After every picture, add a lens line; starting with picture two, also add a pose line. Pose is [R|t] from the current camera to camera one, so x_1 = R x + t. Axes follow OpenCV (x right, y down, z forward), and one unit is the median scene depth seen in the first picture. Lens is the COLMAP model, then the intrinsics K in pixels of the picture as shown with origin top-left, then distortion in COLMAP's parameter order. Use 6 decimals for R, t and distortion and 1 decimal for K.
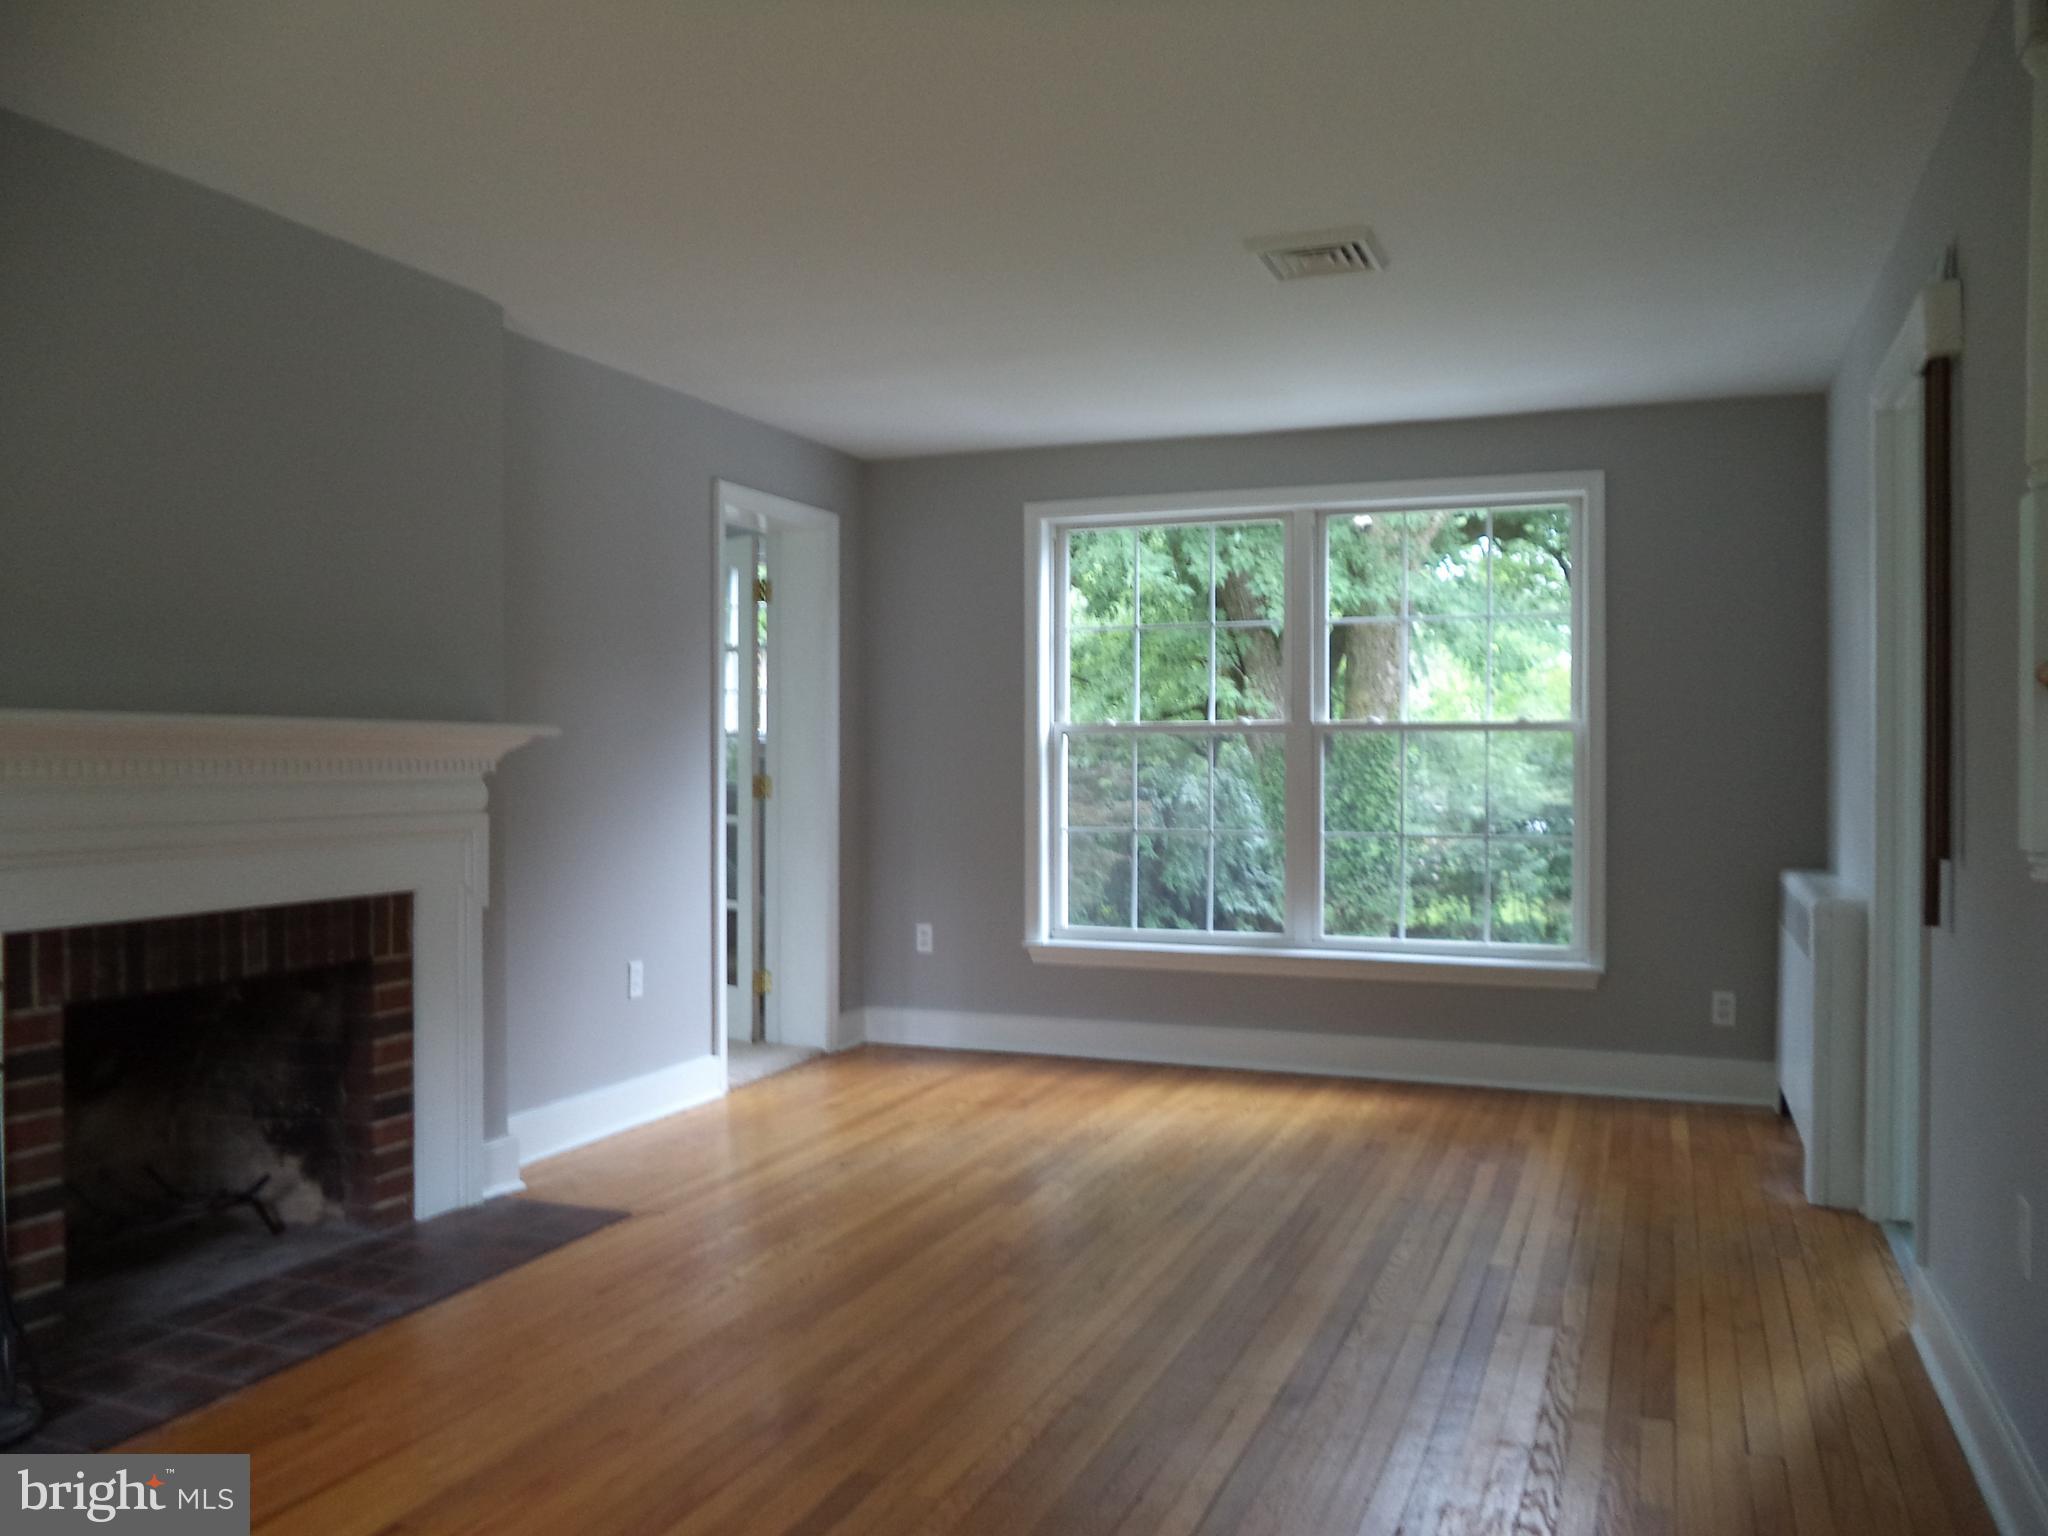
lens RADIAL K [[1651.7, 0, 1030.0], [0, 1651.7, 777.1], [0, 0, 1]] dist [-0.038491, -0.004033]
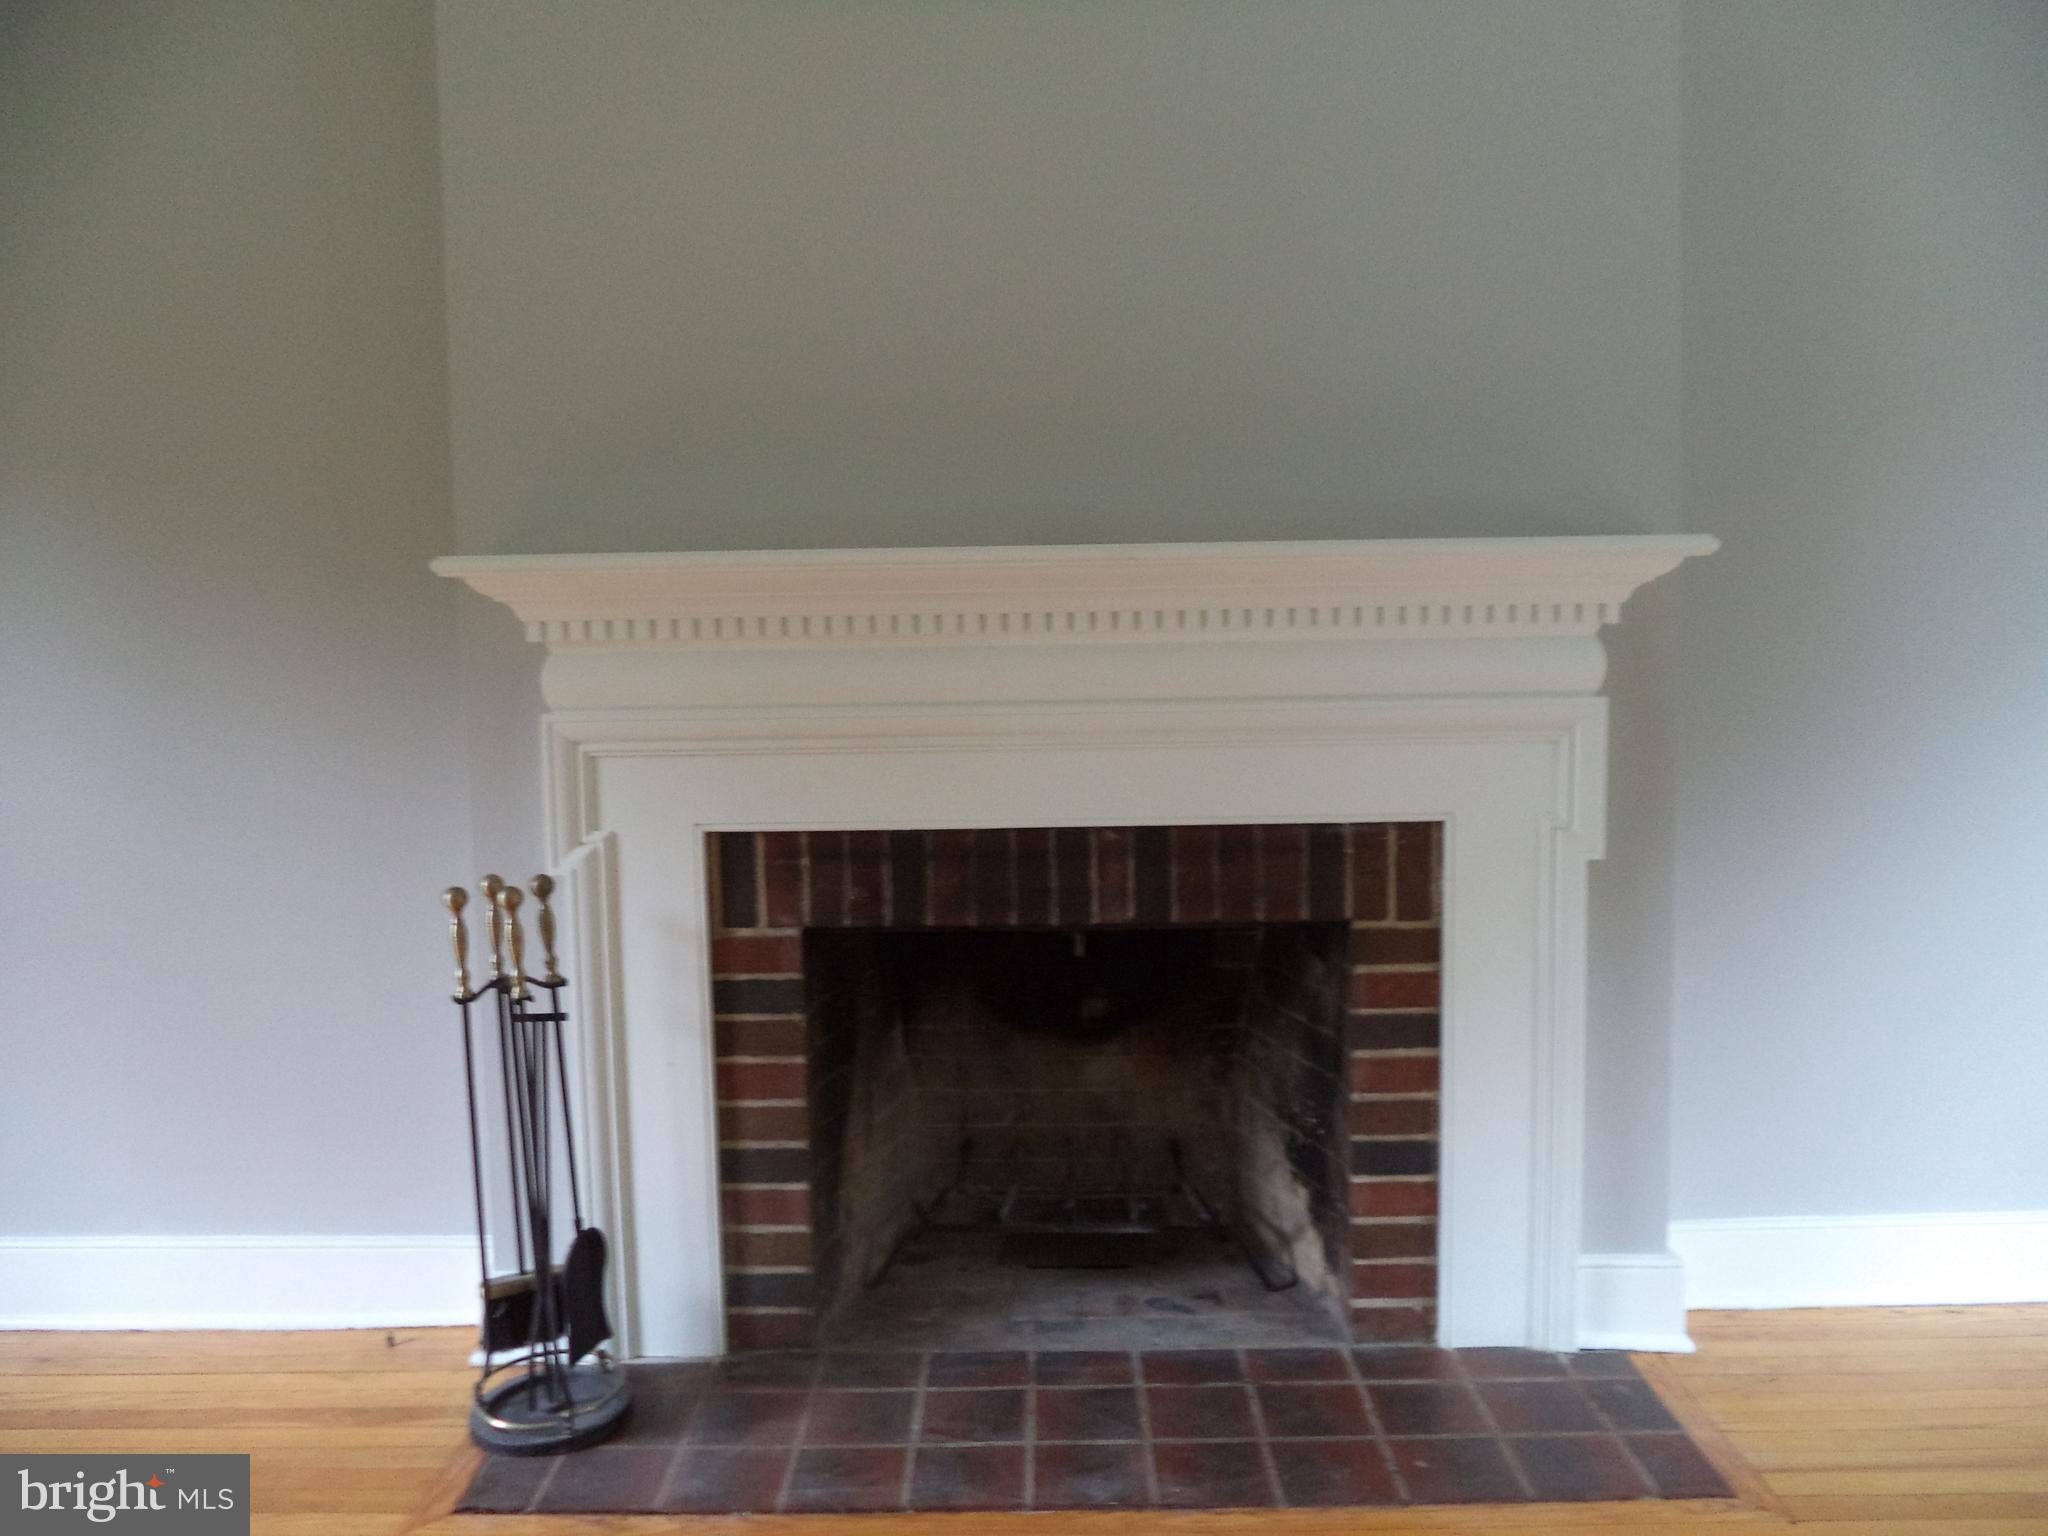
lens RADIAL K [[1665.1, 0, 1024.0], [0, 1665.1, 768.0], [0, 0, 1]] dist [-0.035202, -0.005970]
pose [[0.344500, 0.079585, -0.935407, 0.148547], [0.007350, 0.996141, 0.087459, -0.005352], [0.938757, -0.037005, 0.342586, 0.658350]]
